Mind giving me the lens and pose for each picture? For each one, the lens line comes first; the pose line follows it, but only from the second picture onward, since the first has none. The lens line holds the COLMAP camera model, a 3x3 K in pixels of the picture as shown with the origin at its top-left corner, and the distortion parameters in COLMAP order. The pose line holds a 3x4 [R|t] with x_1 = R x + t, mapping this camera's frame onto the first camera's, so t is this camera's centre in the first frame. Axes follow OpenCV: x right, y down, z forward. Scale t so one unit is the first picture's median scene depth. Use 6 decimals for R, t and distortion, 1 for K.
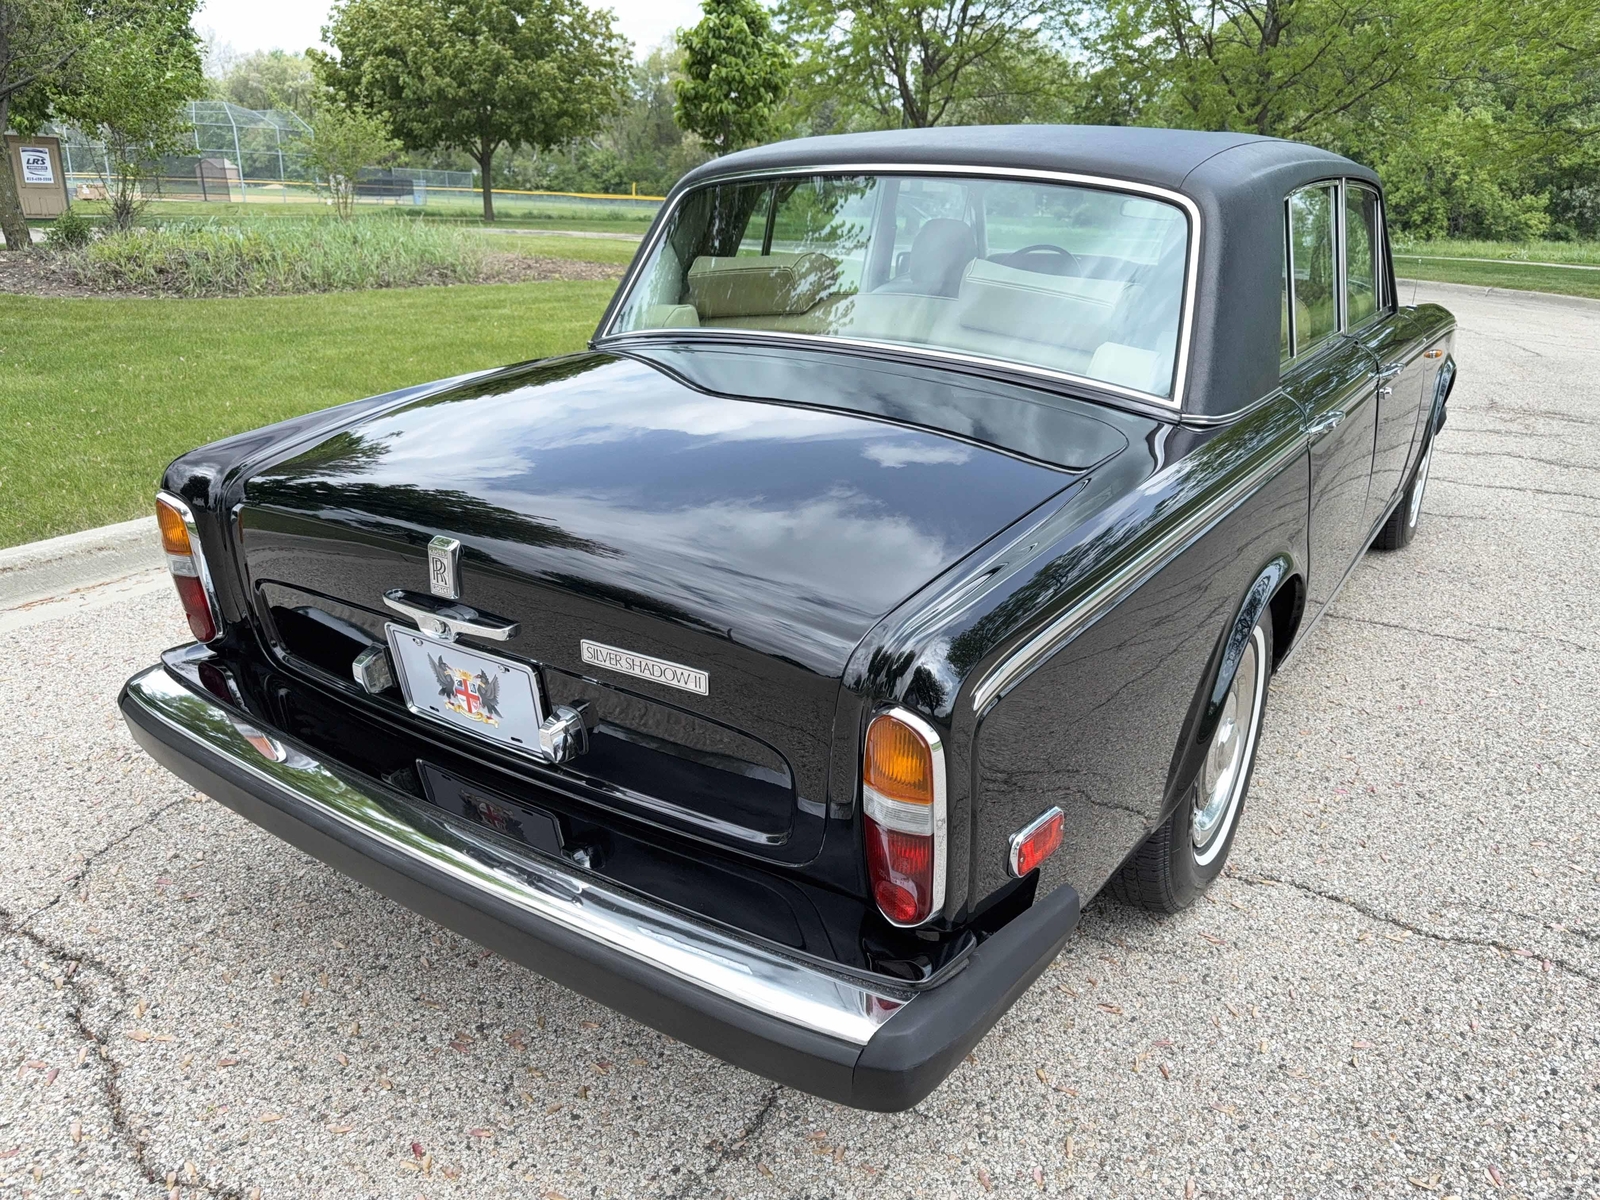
lens RADIAL K [[1125.4, 0, 800.0], [0, 1125.4, 600.0], [0, 0, 1]] dist [0.012815, -0.018553]
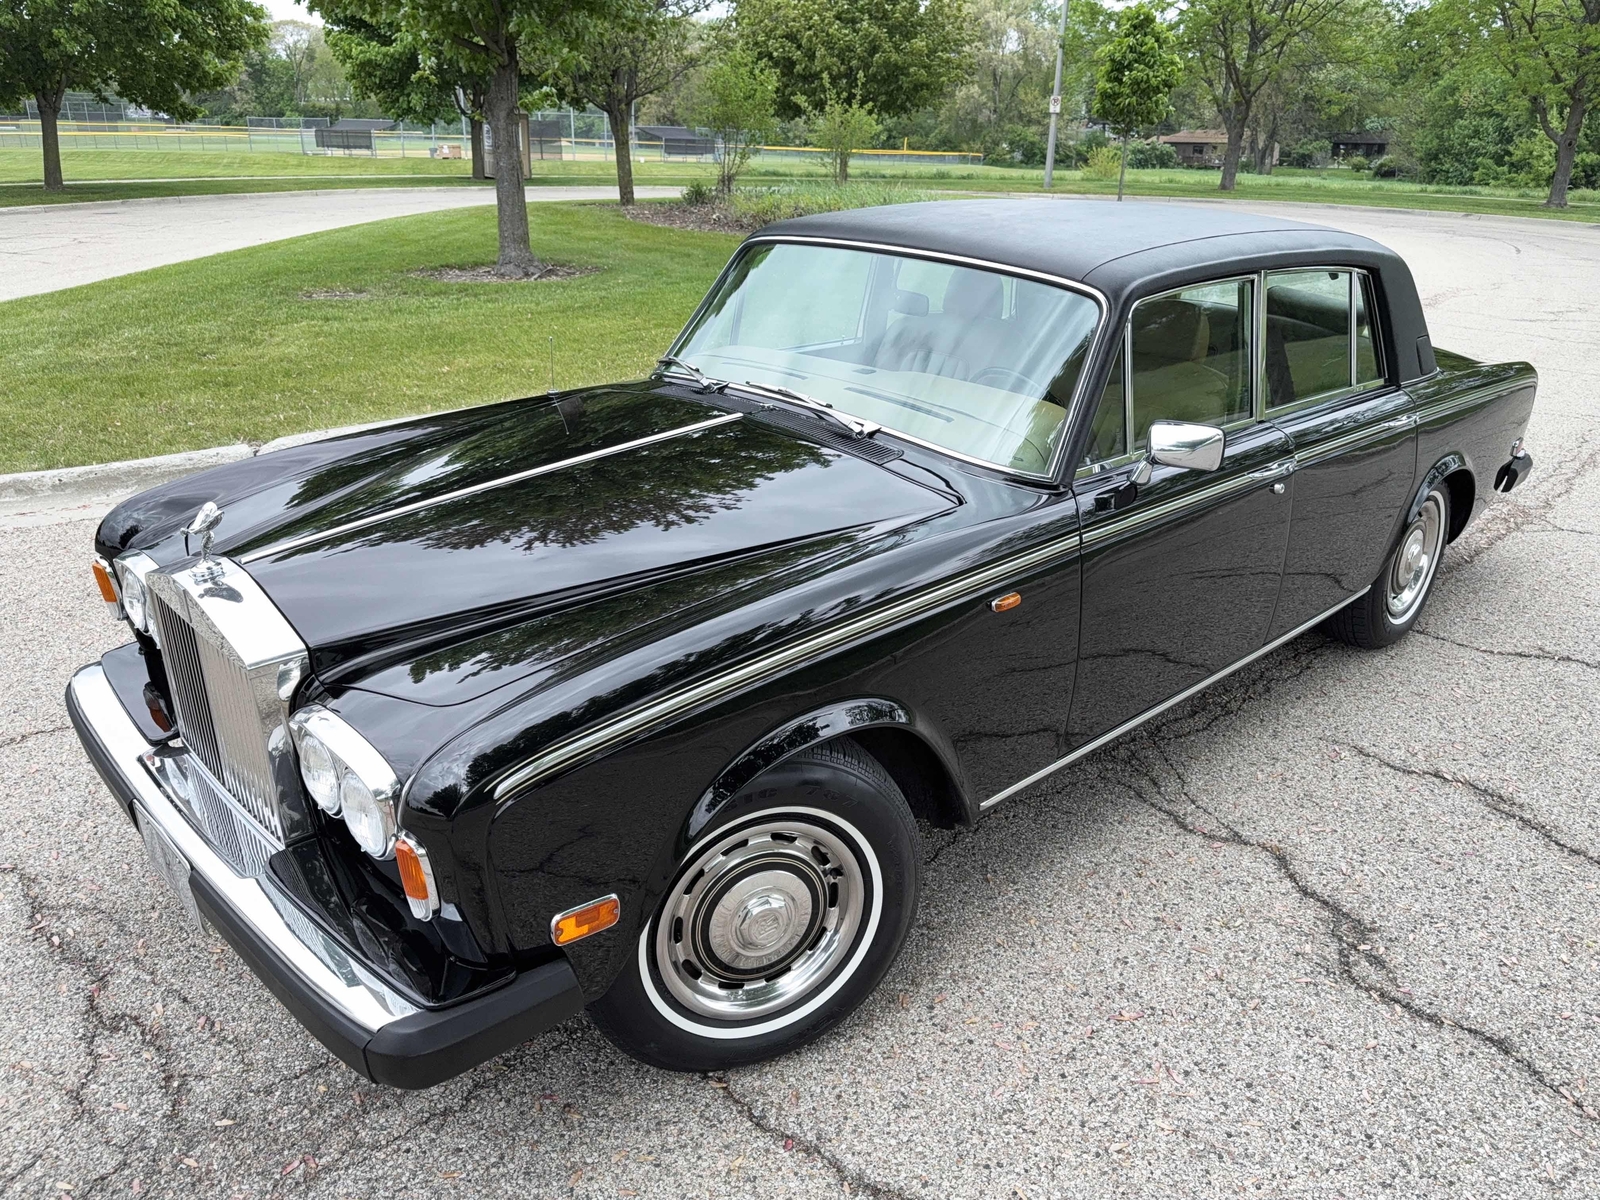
lens RADIAL K [[1178.0, 0, 798.9], [0, 1178.0, 580.5], [0, 0, 1]] dist [0.016476, -0.018697]
pose [[0.979170, 0.064819, -0.192416, -0.074494], [-0.063388, 0.997896, 0.013589, 0.076813], [0.192892, -0.001109, 0.981219, -0.249442]]
